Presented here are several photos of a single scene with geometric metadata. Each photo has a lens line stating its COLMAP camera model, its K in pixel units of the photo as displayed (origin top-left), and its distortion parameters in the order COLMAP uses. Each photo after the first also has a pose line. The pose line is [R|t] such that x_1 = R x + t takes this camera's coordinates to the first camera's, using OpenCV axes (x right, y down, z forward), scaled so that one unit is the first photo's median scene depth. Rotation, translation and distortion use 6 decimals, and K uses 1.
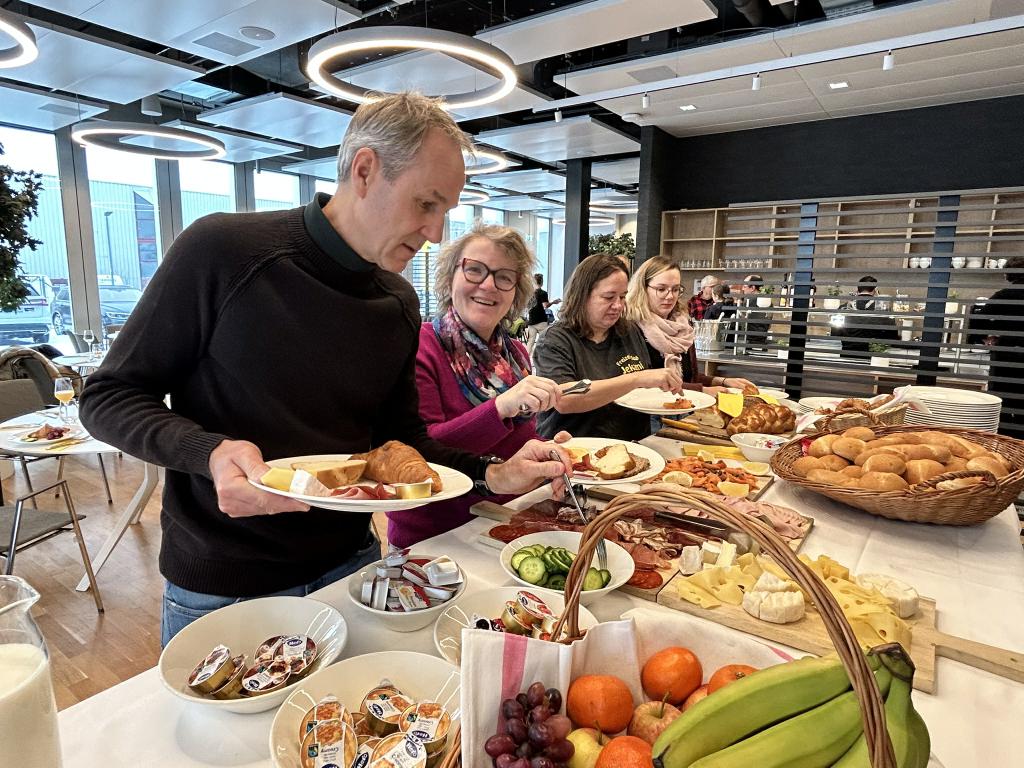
lens RADIAL K [[608.8, 0, 515.7], [0, 608.8, 376.8], [0, 0, 1]] dist [-0.013345, 0.008029]
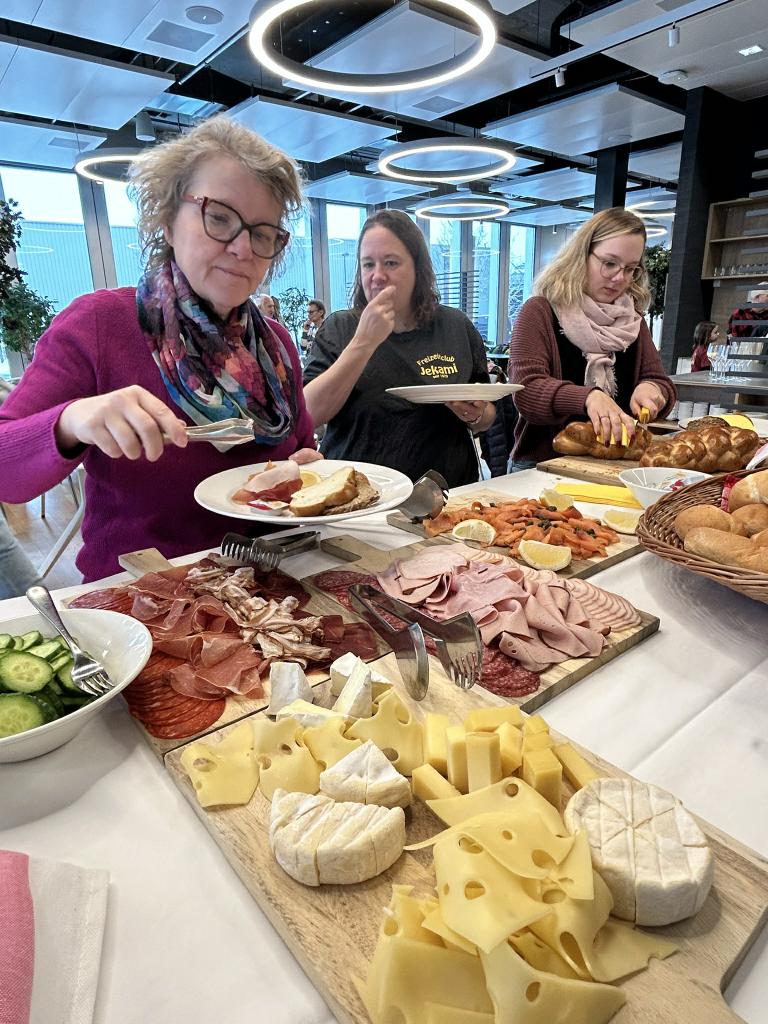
lens RADIAL K [[608.8, 0, 389.1], [0, 608.8, 508.5], [0, 0, 1]] dist [-0.013345, 0.008029]
pose [[0.965249, 0.045976, -0.257255, 0.084816], [-0.006382, 0.988256, 0.152672, 0.012194], [0.261253, -0.145725, 0.954207, 0.094195]]
